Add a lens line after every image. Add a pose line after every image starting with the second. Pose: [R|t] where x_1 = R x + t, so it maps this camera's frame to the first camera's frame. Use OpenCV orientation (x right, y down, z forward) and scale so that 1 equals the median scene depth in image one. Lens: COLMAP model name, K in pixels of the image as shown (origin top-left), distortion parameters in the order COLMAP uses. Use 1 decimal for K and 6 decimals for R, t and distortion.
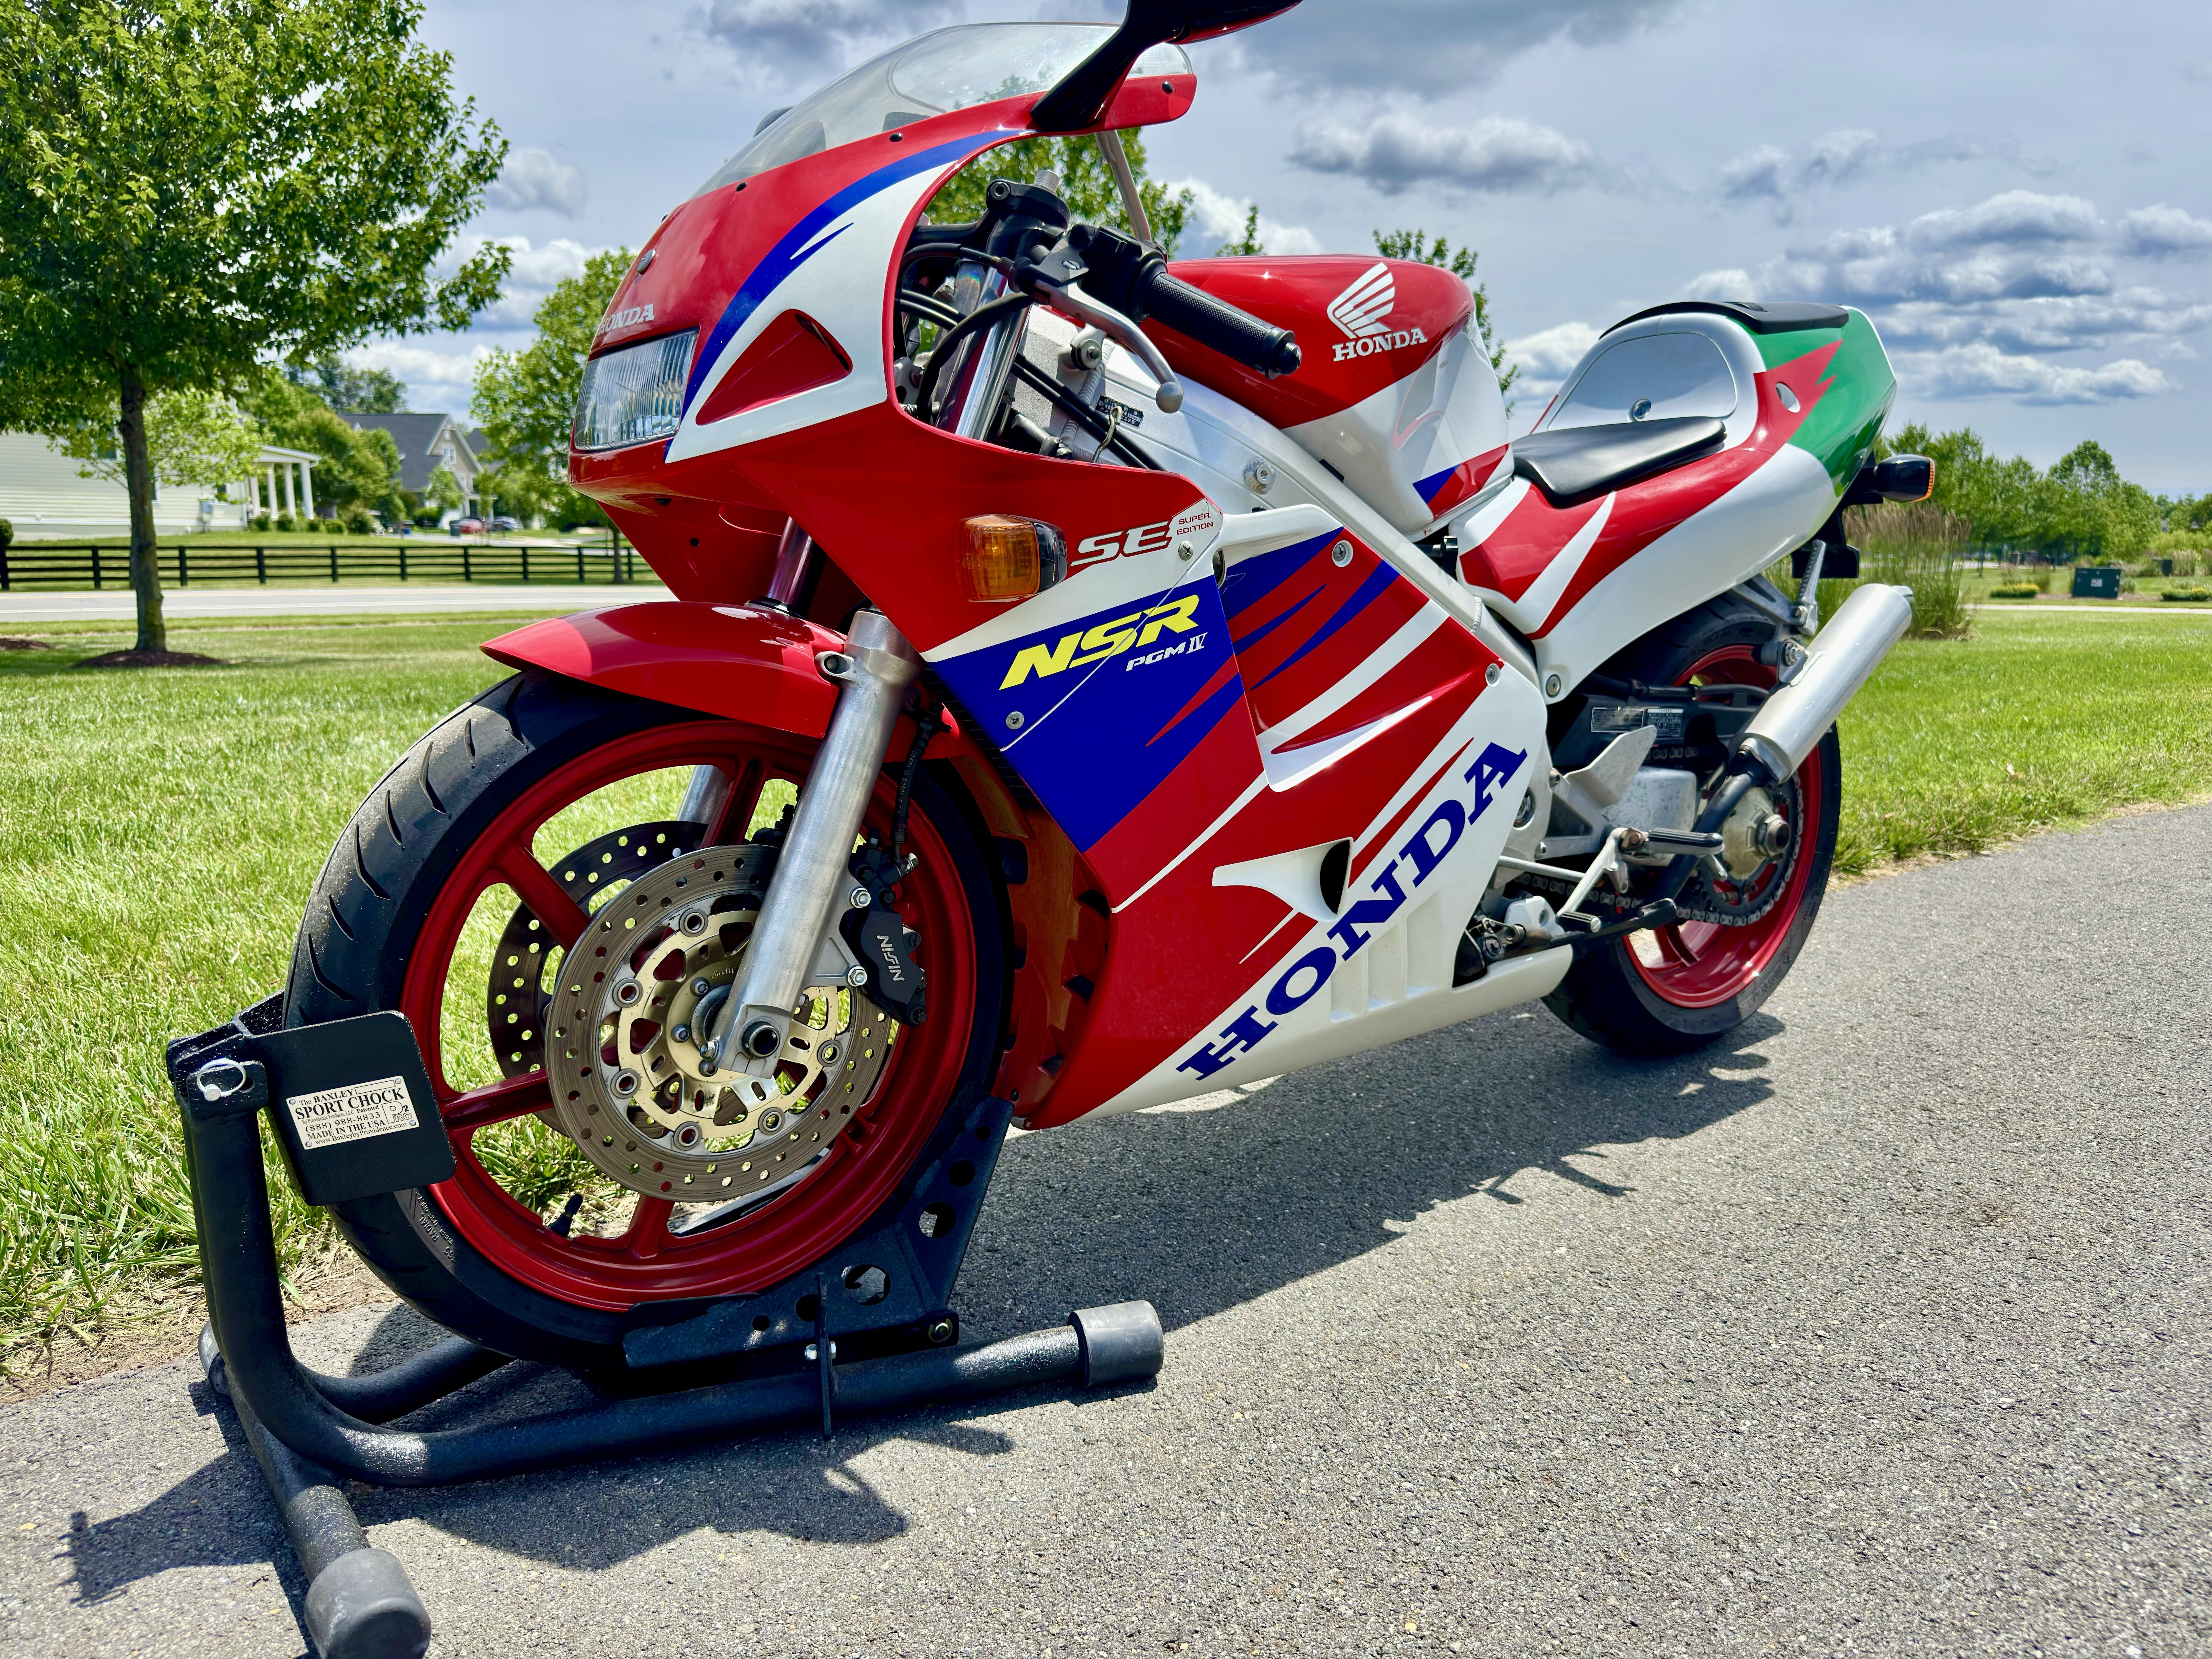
lens RADIAL K [[1533.9, 0, 1113.6], [0, 1533.9, 883.1], [0, 0, 1]] dist [0.078987, -0.126571]
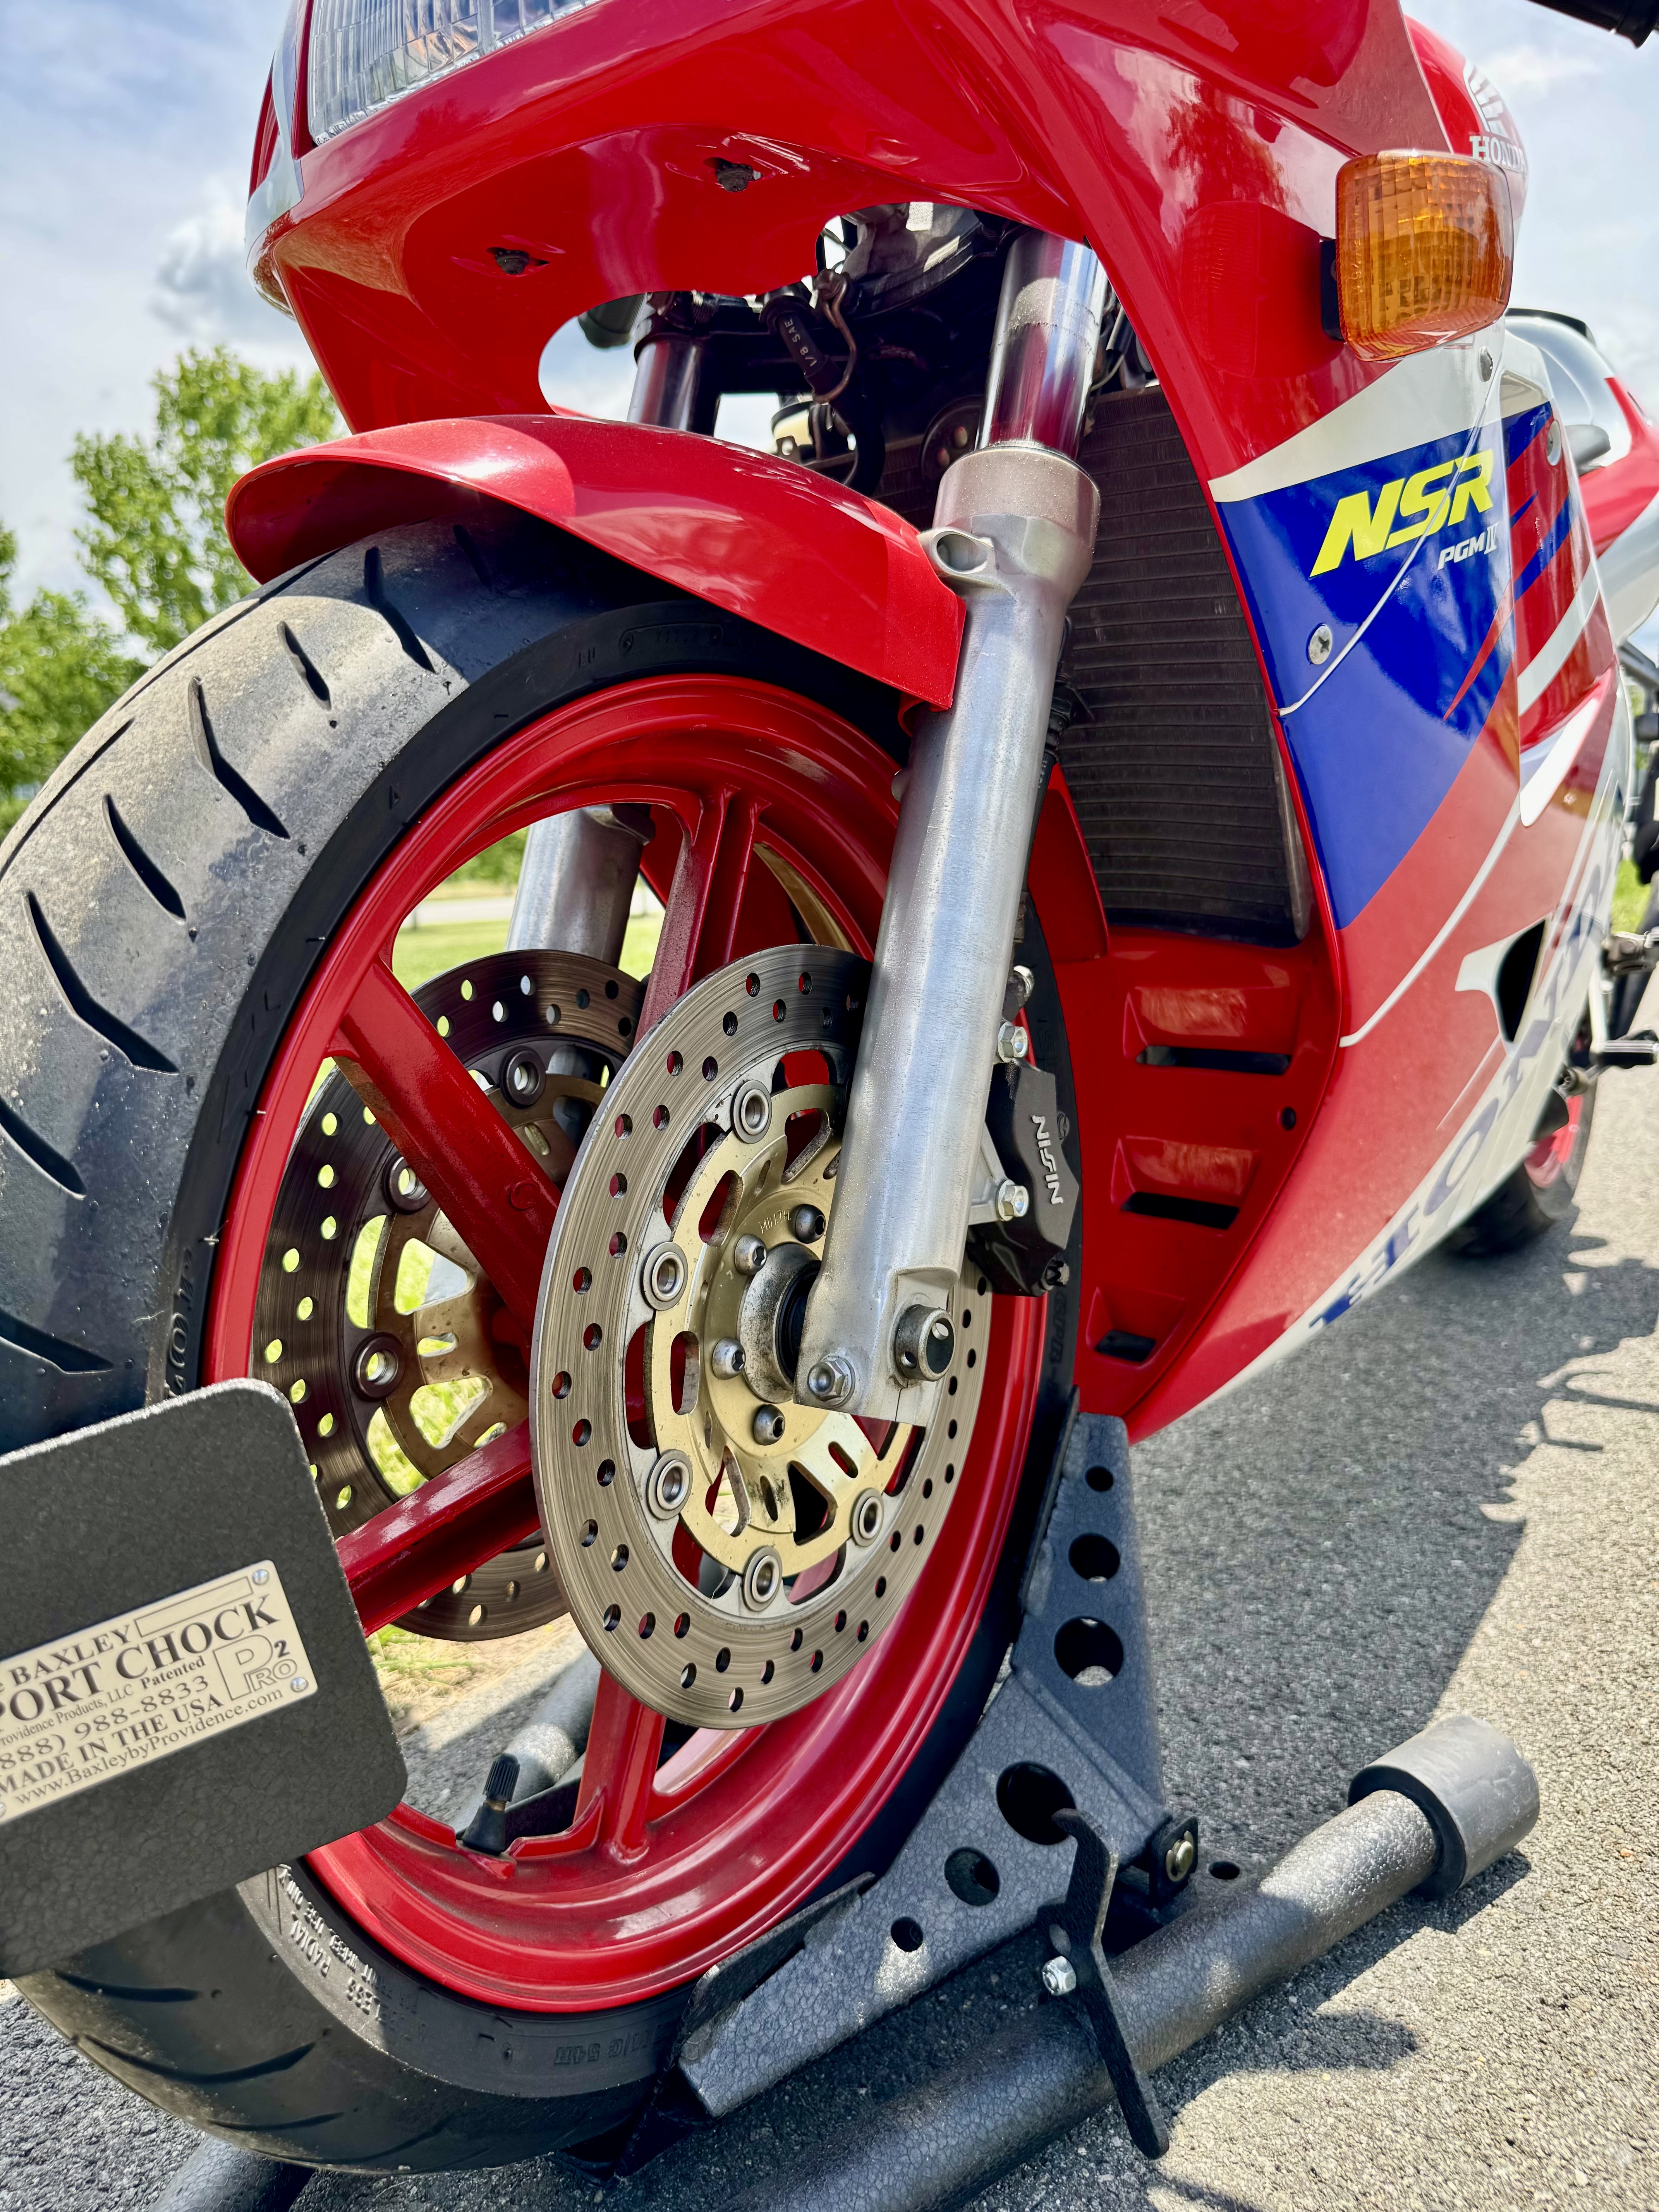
lens RADIAL K [[1573.4, 0, 827.4], [0, 1573.4, 1126.9], [0, 0, 1]] dist [0.004395, -0.010208]
pose [[0.953864, -0.113308, 0.278037, -0.379449], [0.125927, 0.991647, -0.027894, 0.045980], [-0.272554, 0.061619, 0.960165, 0.544876]]
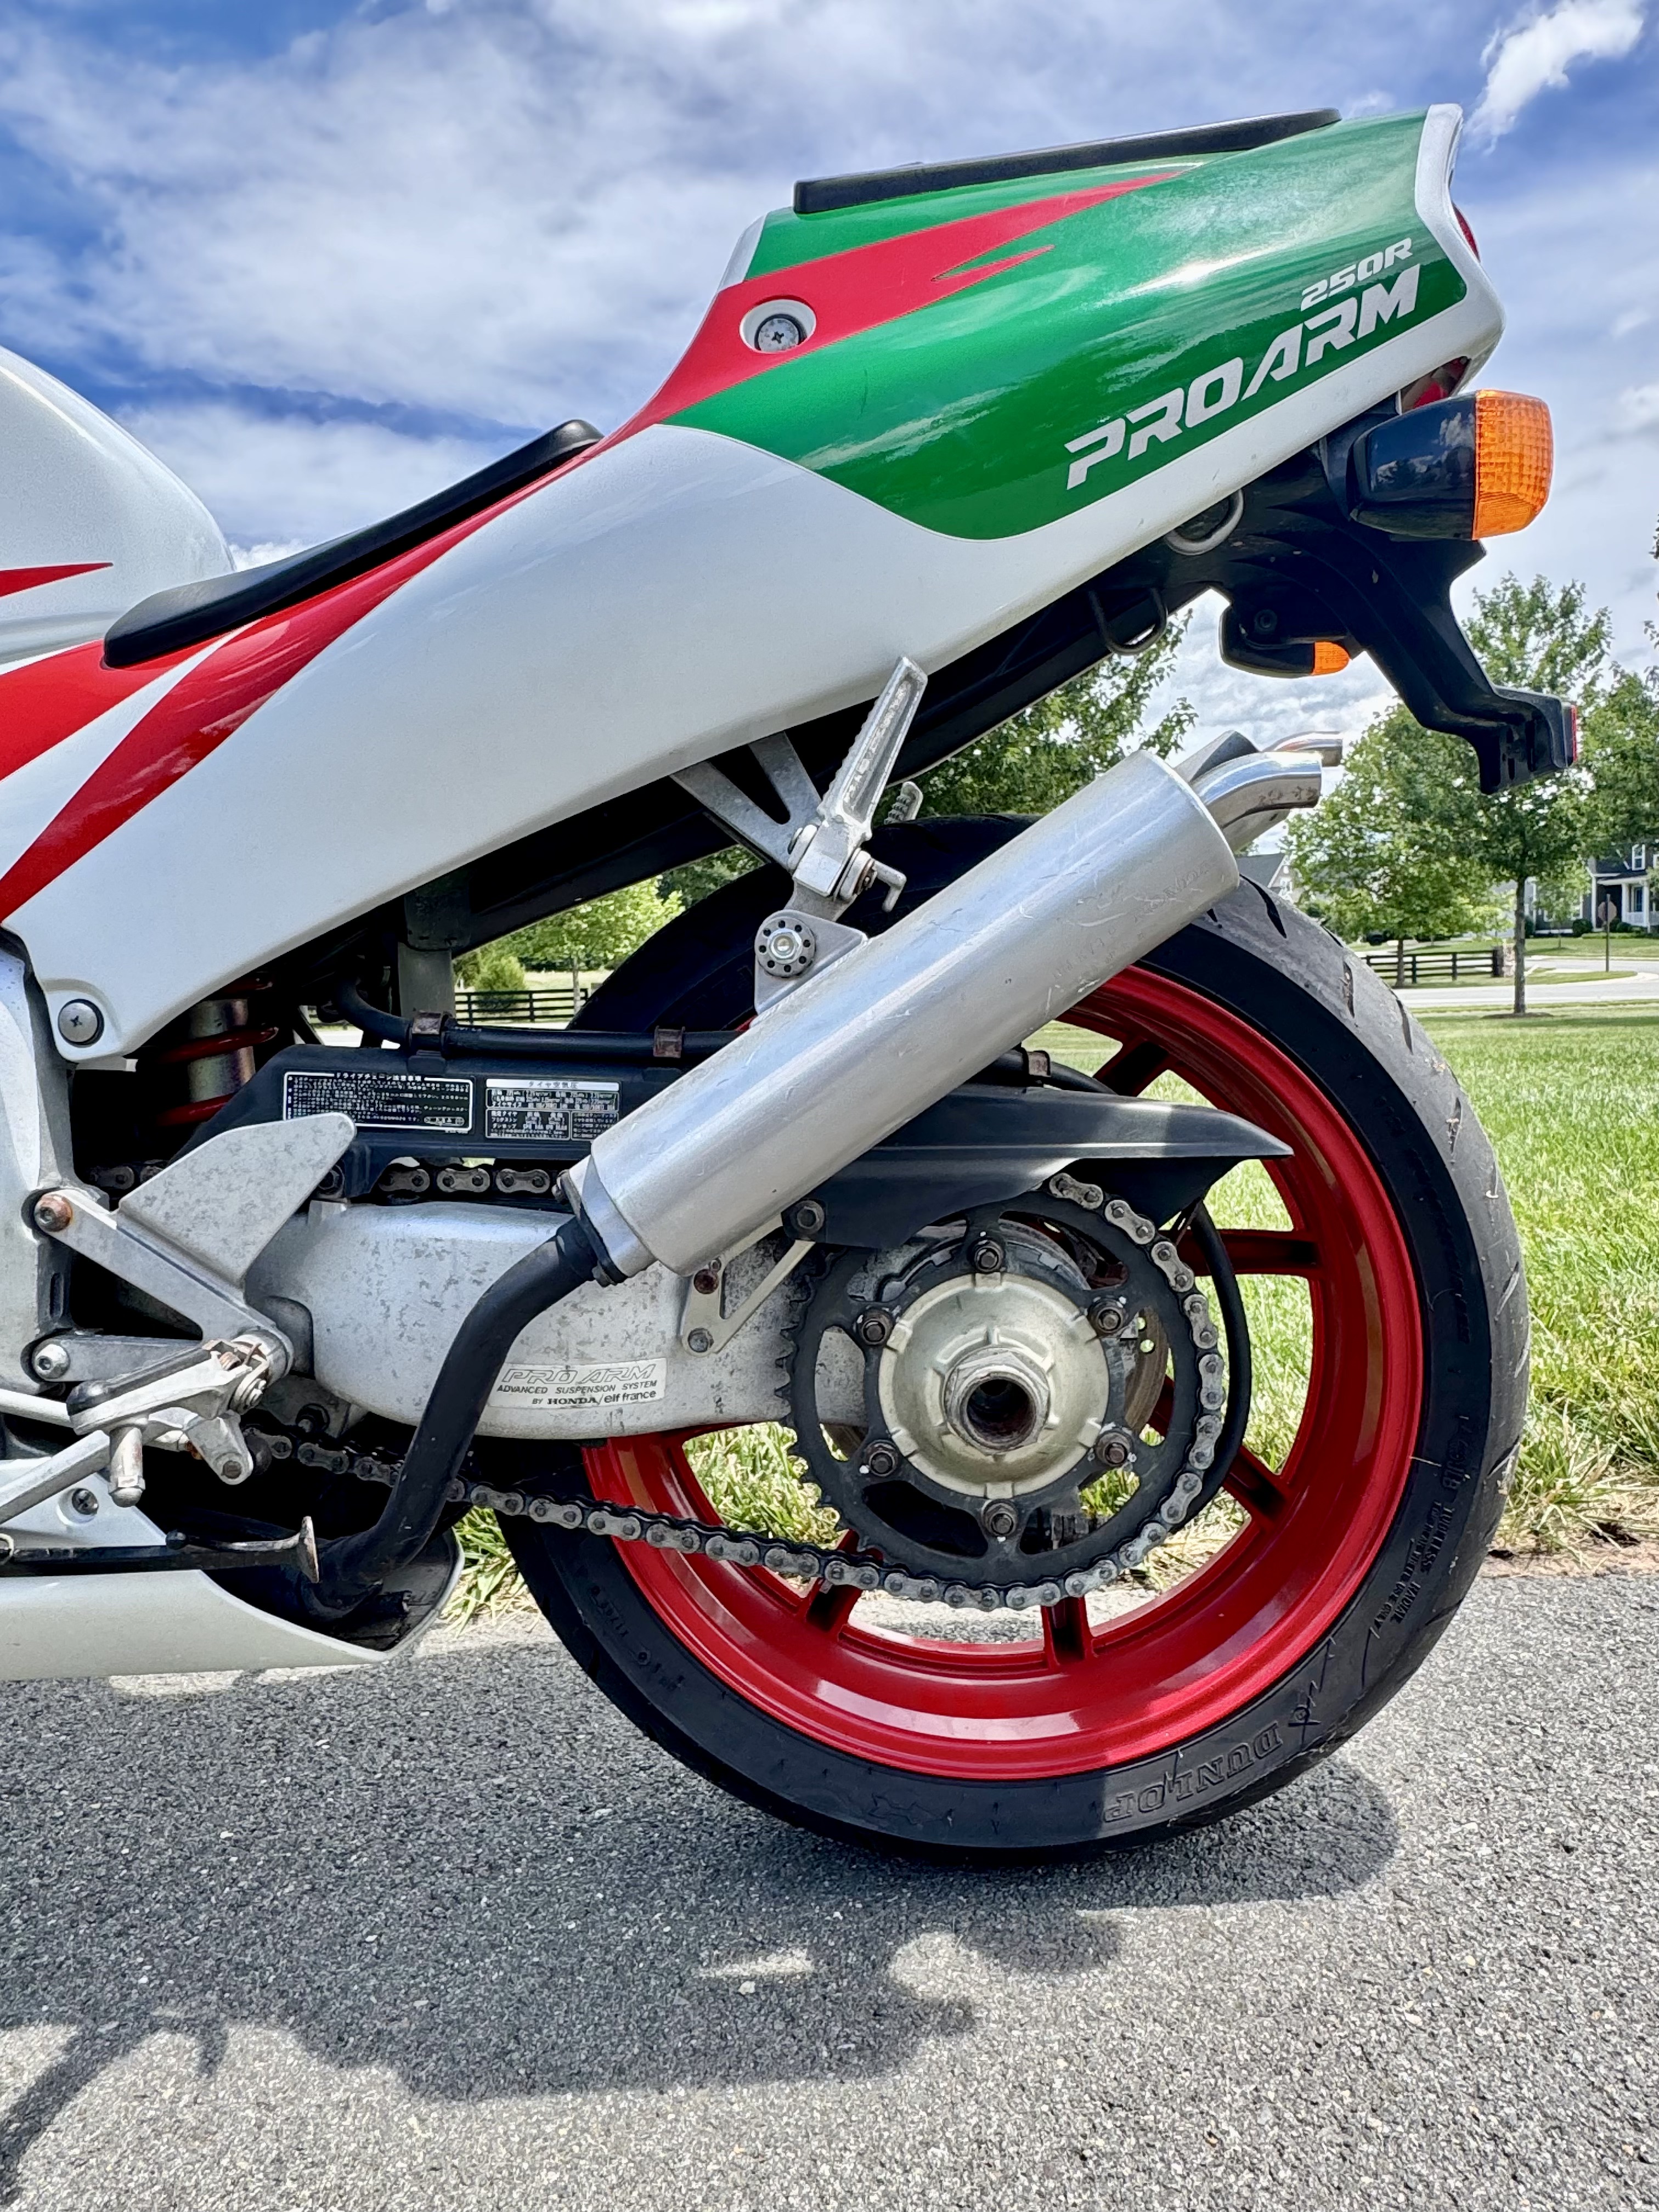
lens RADIAL K [[1397.8, 0, 840.3], [0, 1397.8, 1109.3], [0, 0, 1]] dist [-0.000209, -0.003484]
pose [[0.761329, 0.021544, -0.648007, 1.027868], [-0.091039, 0.993098, -0.073943, -0.123634], [0.641942, 0.115289, 0.758036, 1.129865]]
